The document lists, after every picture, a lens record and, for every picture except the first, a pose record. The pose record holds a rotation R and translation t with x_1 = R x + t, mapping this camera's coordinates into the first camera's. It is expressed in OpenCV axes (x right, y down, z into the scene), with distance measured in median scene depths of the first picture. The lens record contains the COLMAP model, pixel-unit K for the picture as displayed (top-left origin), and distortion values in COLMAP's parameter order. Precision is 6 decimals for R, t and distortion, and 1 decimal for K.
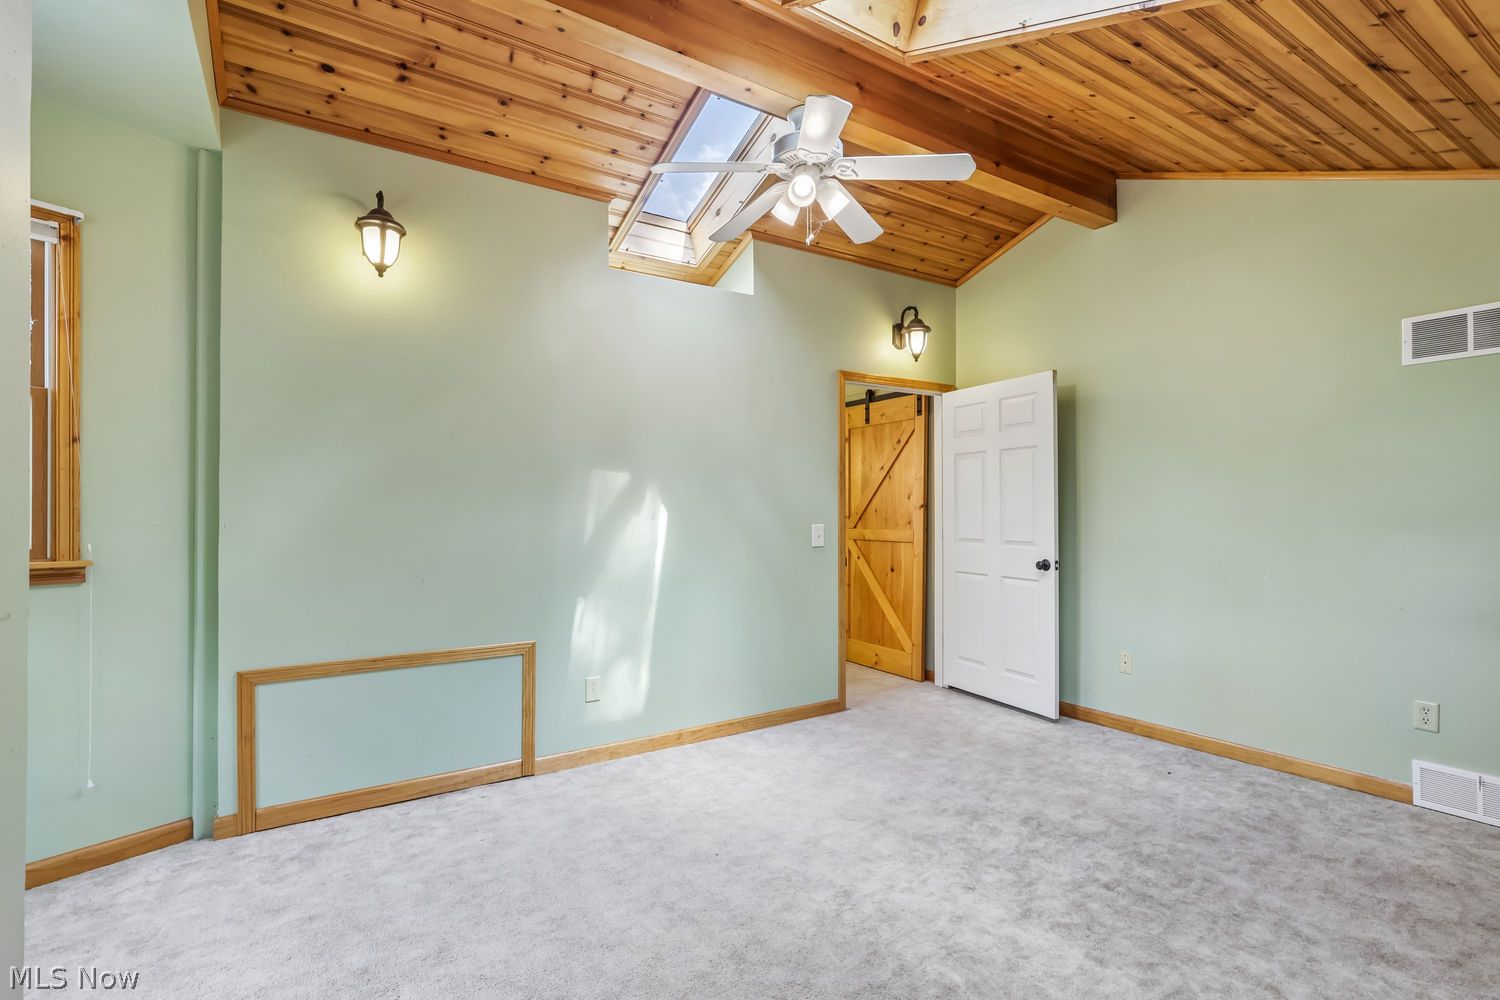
lens RADIAL K [[702.8, 0, 743.1], [0, 702.8, 506.9], [0, 0, 1]] dist [-0.005122, 0.000413]
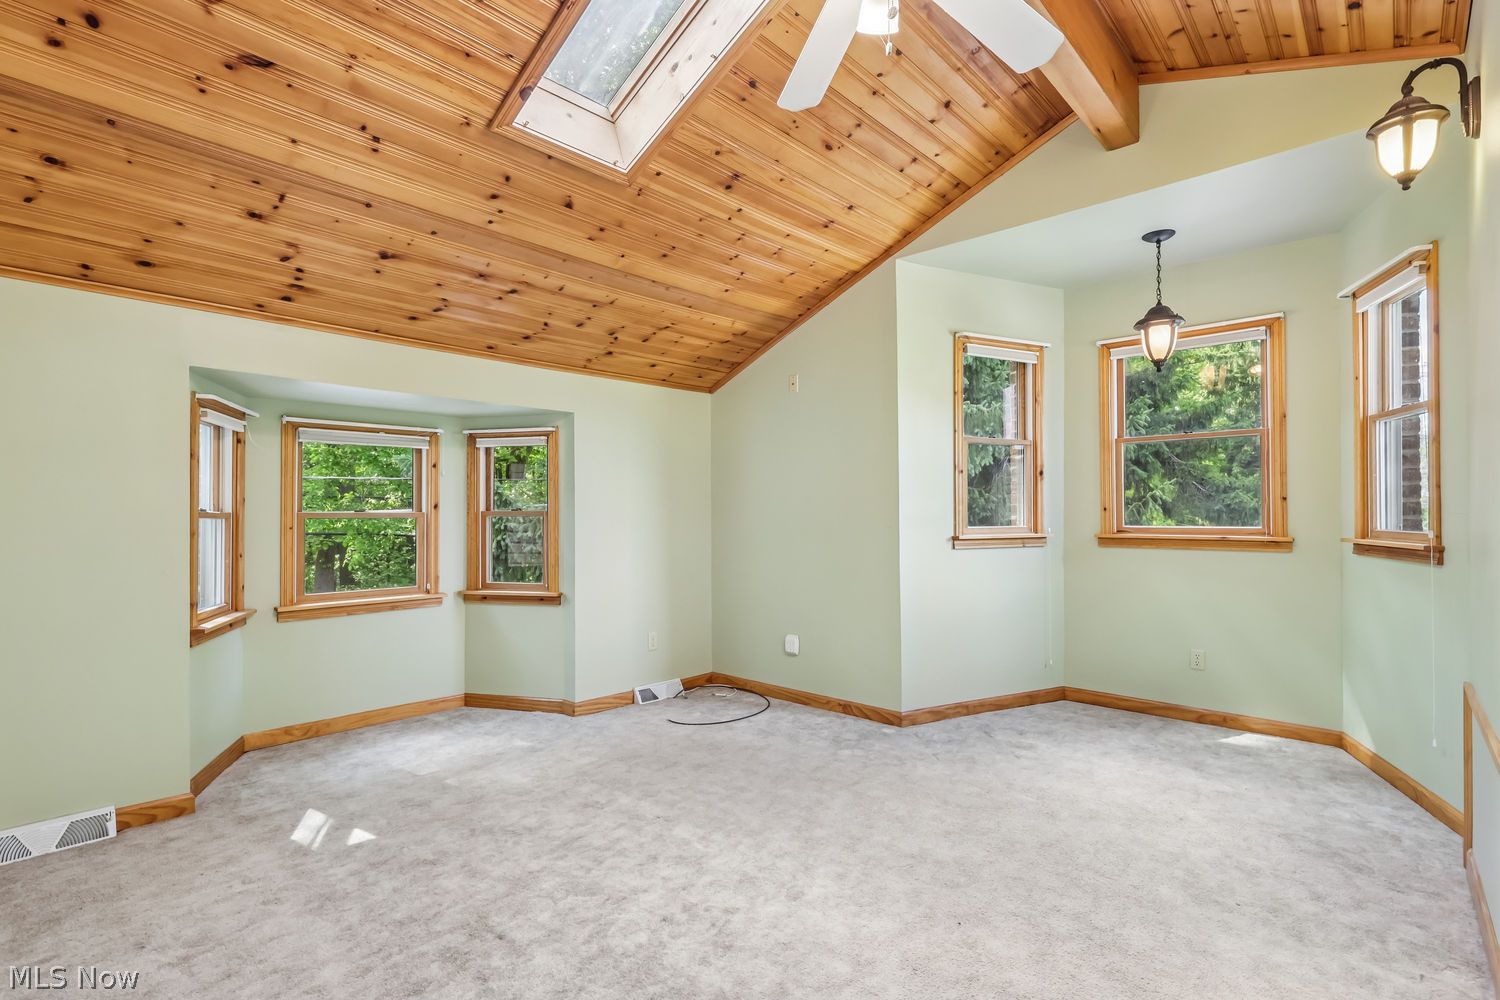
lens RADIAL K [[702.8, 0, 741.2], [0, 702.8, 504.6], [0, 0, 1]] dist [-0.005122, 0.000413]
pose [[-0.968054, 0.004646, -0.250698, 0.464787], [0.008358, 0.999871, -0.013743, 0.016834], [0.250602, -0.015399, -0.967968, 1.952053]]
